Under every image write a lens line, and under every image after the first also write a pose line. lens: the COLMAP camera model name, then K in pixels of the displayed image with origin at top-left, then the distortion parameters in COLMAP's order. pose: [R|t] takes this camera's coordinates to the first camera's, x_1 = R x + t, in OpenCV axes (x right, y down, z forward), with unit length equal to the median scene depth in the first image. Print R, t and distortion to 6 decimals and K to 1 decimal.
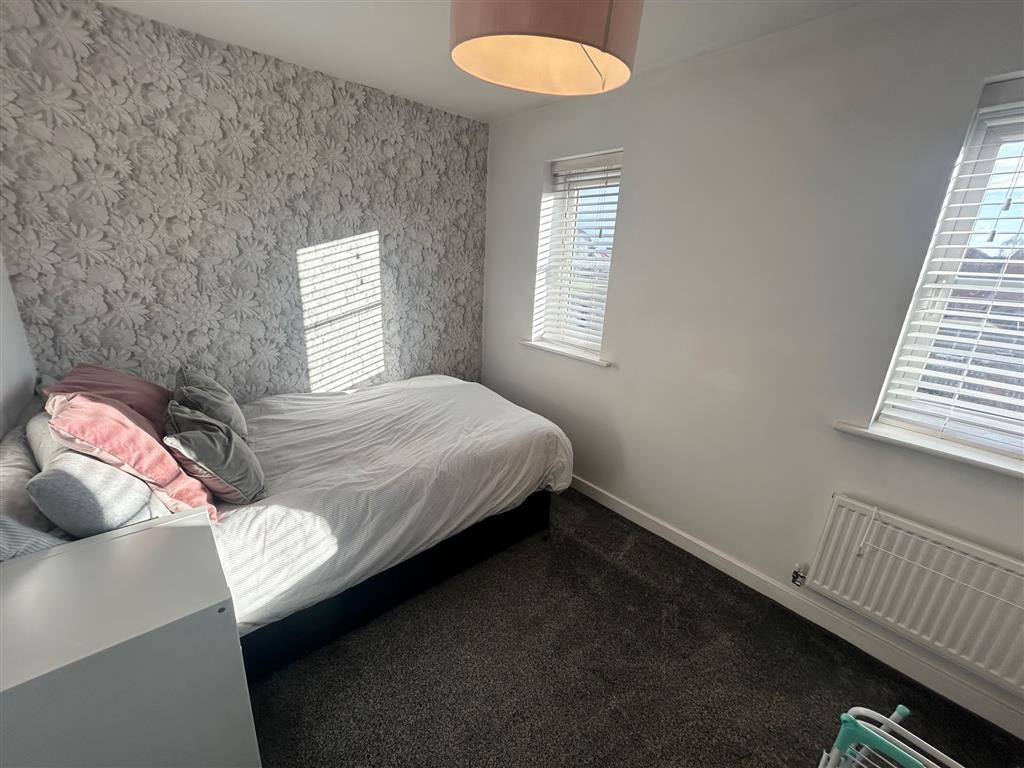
lens RADIAL K [[411.0, 0, 506.8], [0, 411.0, 383.3], [0, 0, 1]] dist [-0.001022, 0.000768]
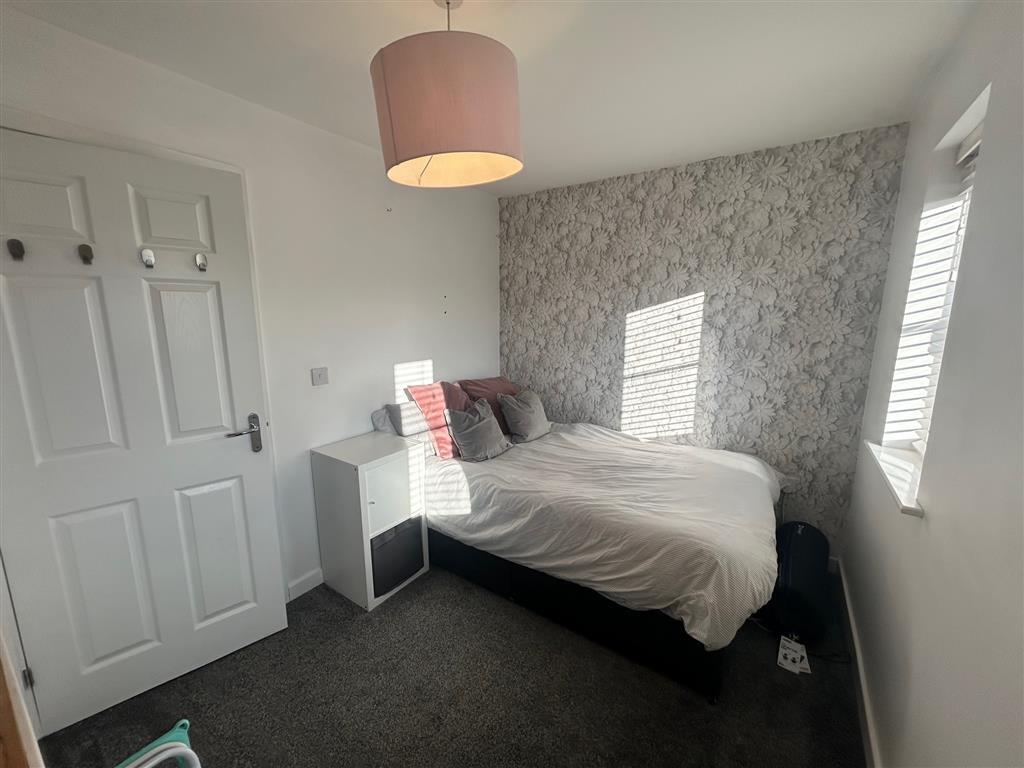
lens RADIAL K [[411.0, 0, 508.4], [0, 411.0, 384.0], [0, 0, 1]] dist [-0.001022, 0.000768]
pose [[0.254720, 0.122103, -0.959275, 0.553684], [-0.268470, 0.961929, 0.051153, -0.082685], [0.929000, 0.244507, 0.277804, 0.346058]]
